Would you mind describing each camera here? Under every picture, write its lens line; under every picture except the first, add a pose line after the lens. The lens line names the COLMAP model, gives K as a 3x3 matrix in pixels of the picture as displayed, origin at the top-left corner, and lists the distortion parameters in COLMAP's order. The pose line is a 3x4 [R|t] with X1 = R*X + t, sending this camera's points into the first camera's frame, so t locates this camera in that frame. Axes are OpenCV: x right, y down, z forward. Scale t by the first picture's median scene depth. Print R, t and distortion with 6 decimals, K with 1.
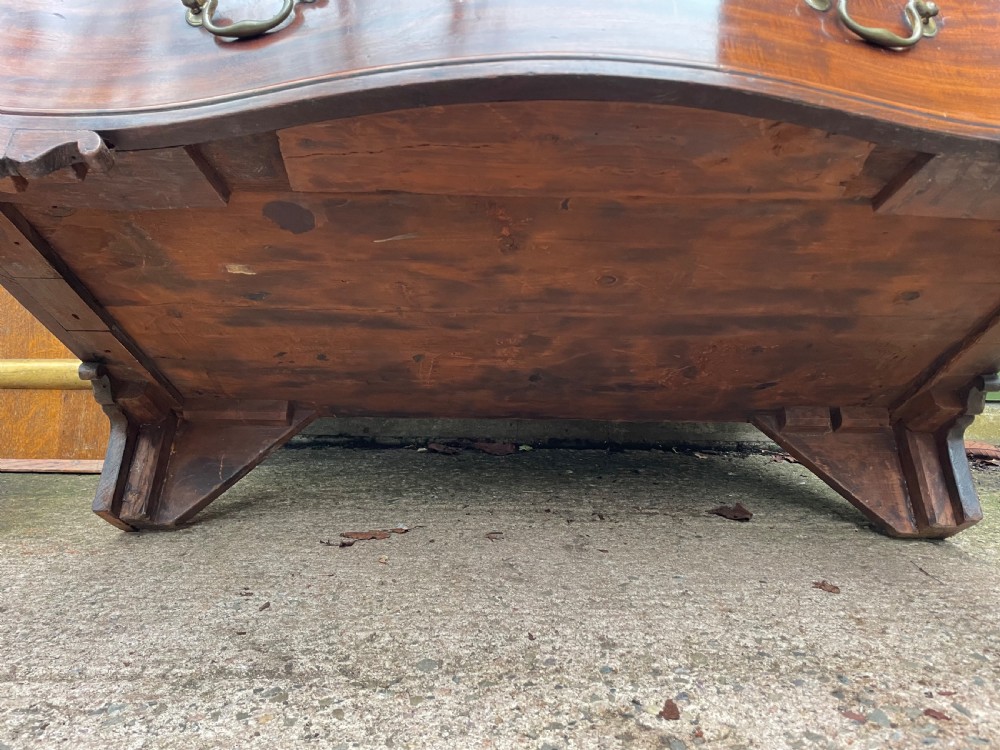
lens RADIAL K [[763.9, 0, 508.2], [0, 763.9, 371.7], [0, 0, 1]] dist [0.074028, -0.105968]
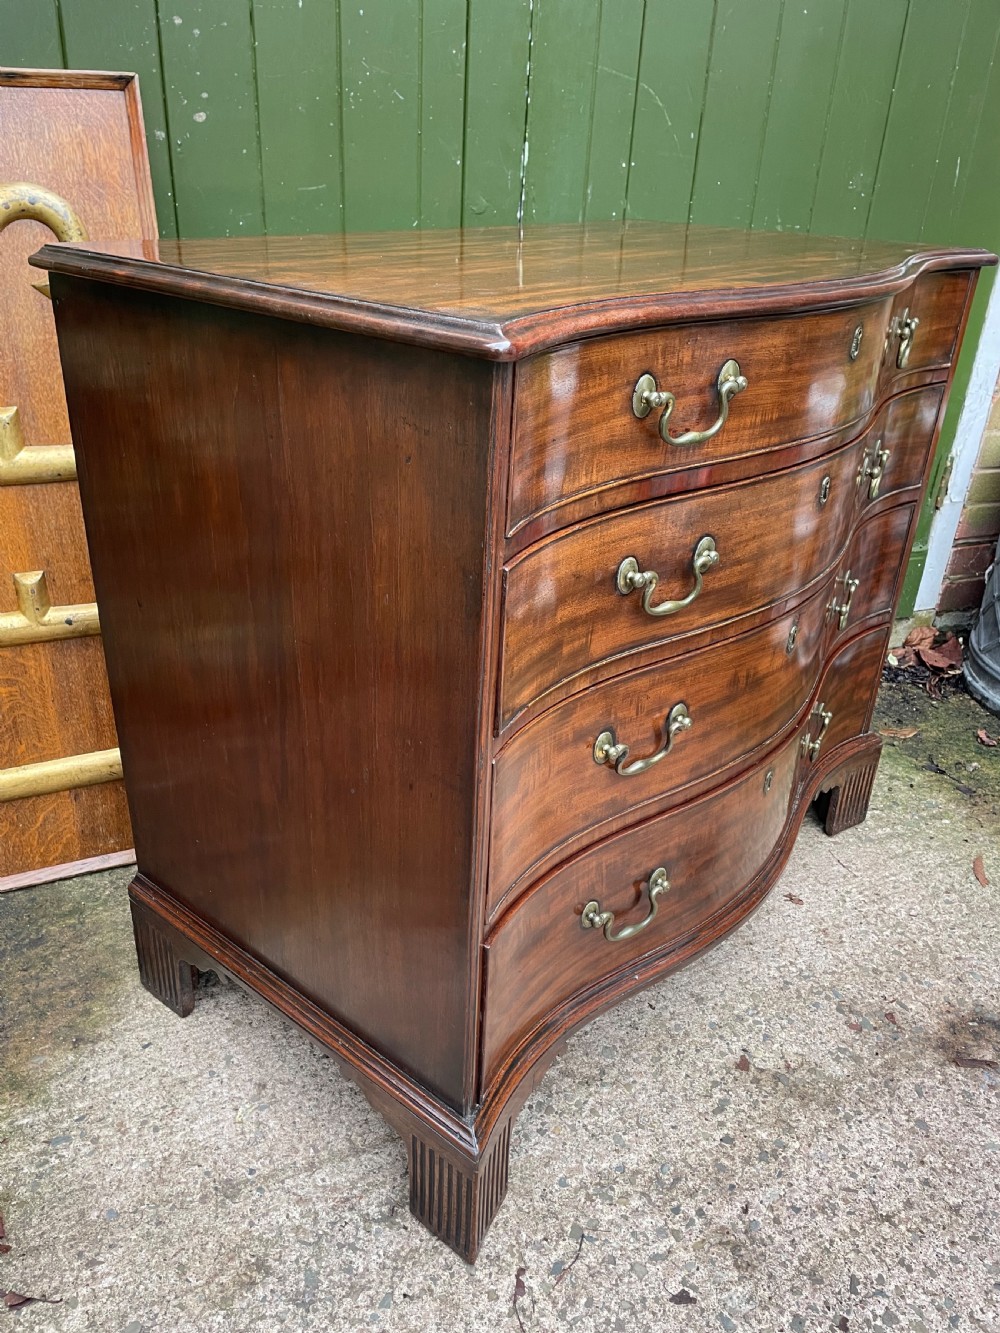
lens RADIAL K [[1018.3, 0, 493.1], [0, 1018.3, 670.2], [0, 0, 1]] dist [0.074028, -0.105968]
pose [[0.930160, -0.147672, 0.336149, -0.908595], [0.015457, 0.930487, 0.365998, -1.087666], [-0.366830, -0.335240, 0.867784, -0.422989]]
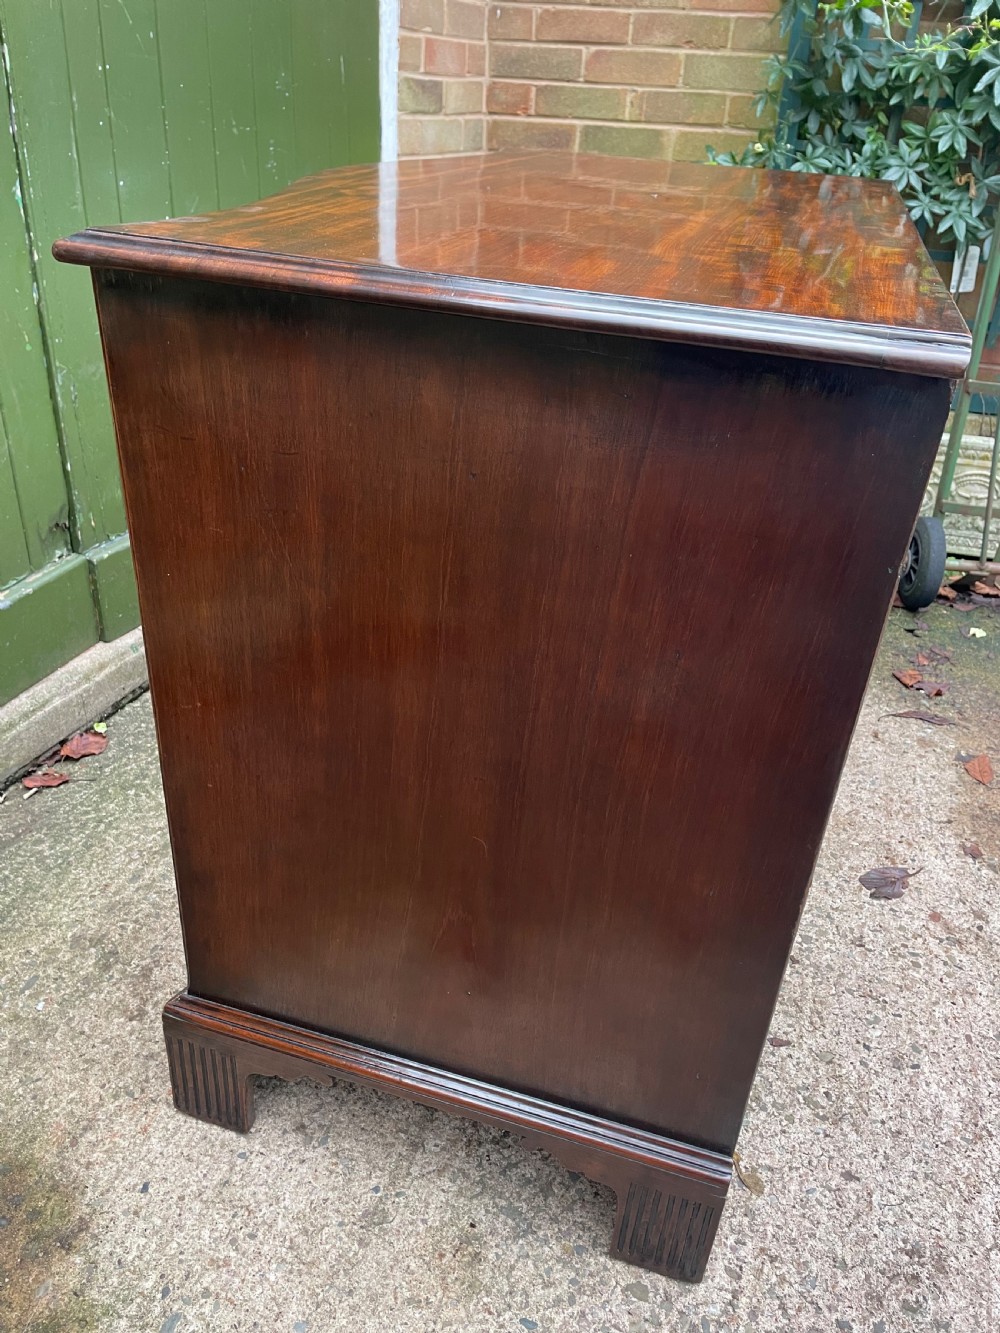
lens RADIAL K [[1018.3, 0, 507.5], [0, 1018.3, 660.2], [0, 0, 1]] dist [0.074028, -0.105968]
pose [[0.362318, -0.460978, 0.810077, -1.732231], [0.057376, 0.878514, 0.474259, -1.194253], [-0.930287, -0.125353, 0.344750, 0.320639]]
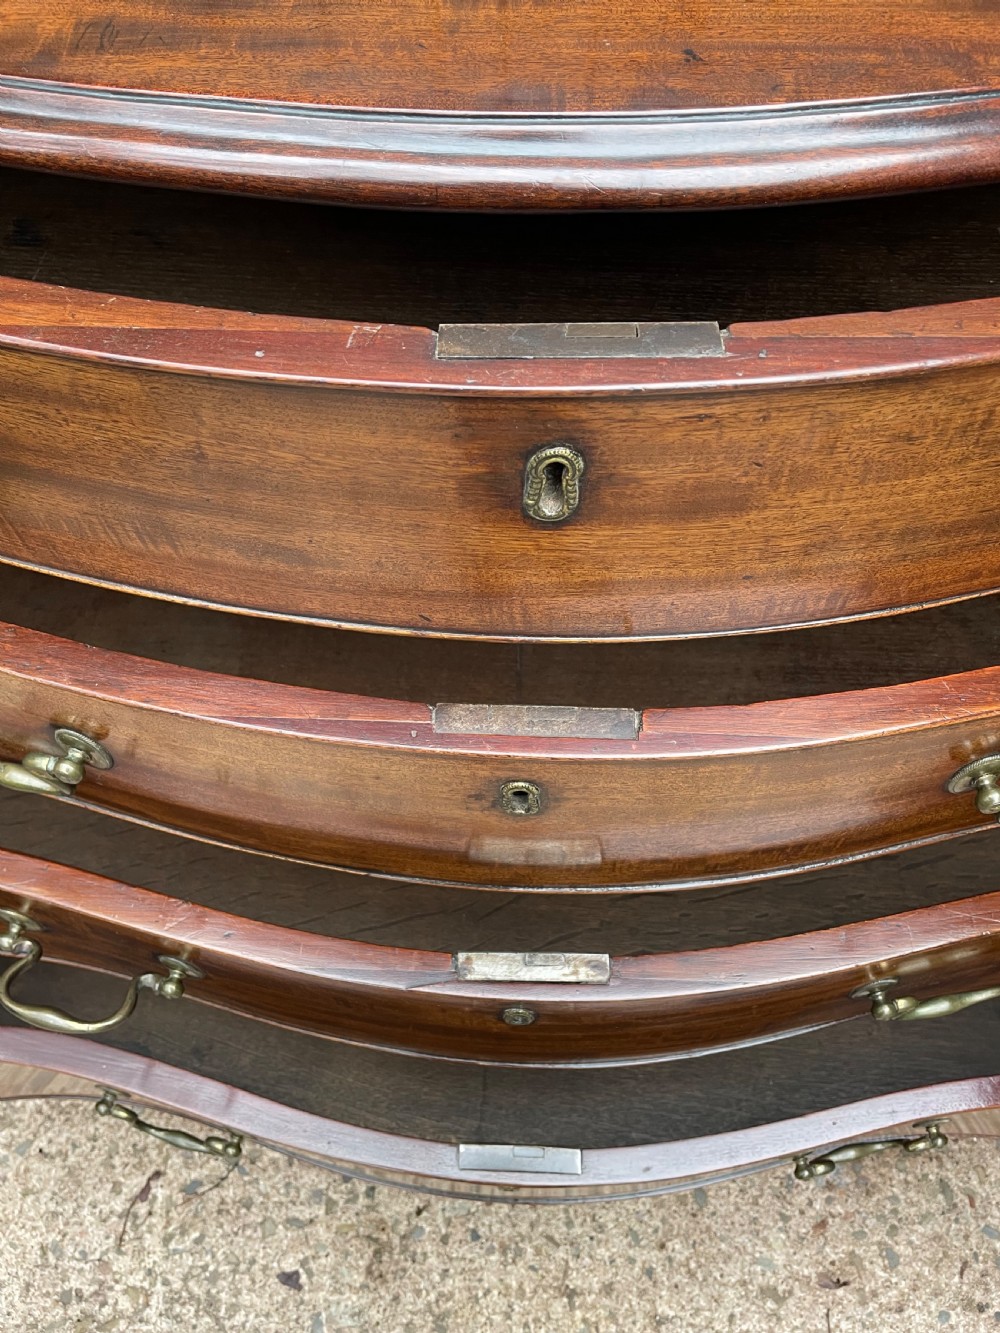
lens RADIAL K [[1018.3, 0, 489.1], [0, 1018.3, 671.6], [0, 0, 1]] dist [0.074028, -0.105968]
pose [[0.998699, 0.014936, -0.048754, 0.123665], [0.029599, 0.608748, 0.792811, -1.270641], [0.041520, -0.793223, 0.607514, 0.357587]]
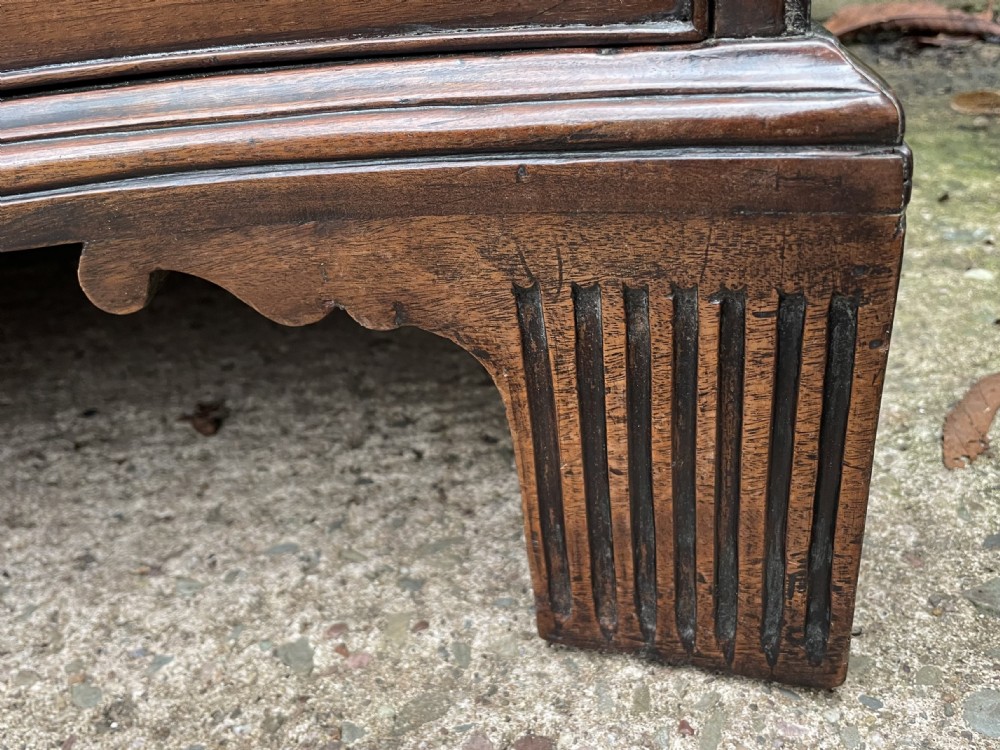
lens RADIAL K [[911.6, 0, 514.2], [0, 911.6, 380.6], [0, 0, 1]] dist [0.027947, 0.000000]
pose [[0.993231, -0.084274, -0.079943, 0.815779], [0.109749, 0.906281, 0.408178, 0.085605], [0.038052, -0.414189, 0.909395, 0.702481]]
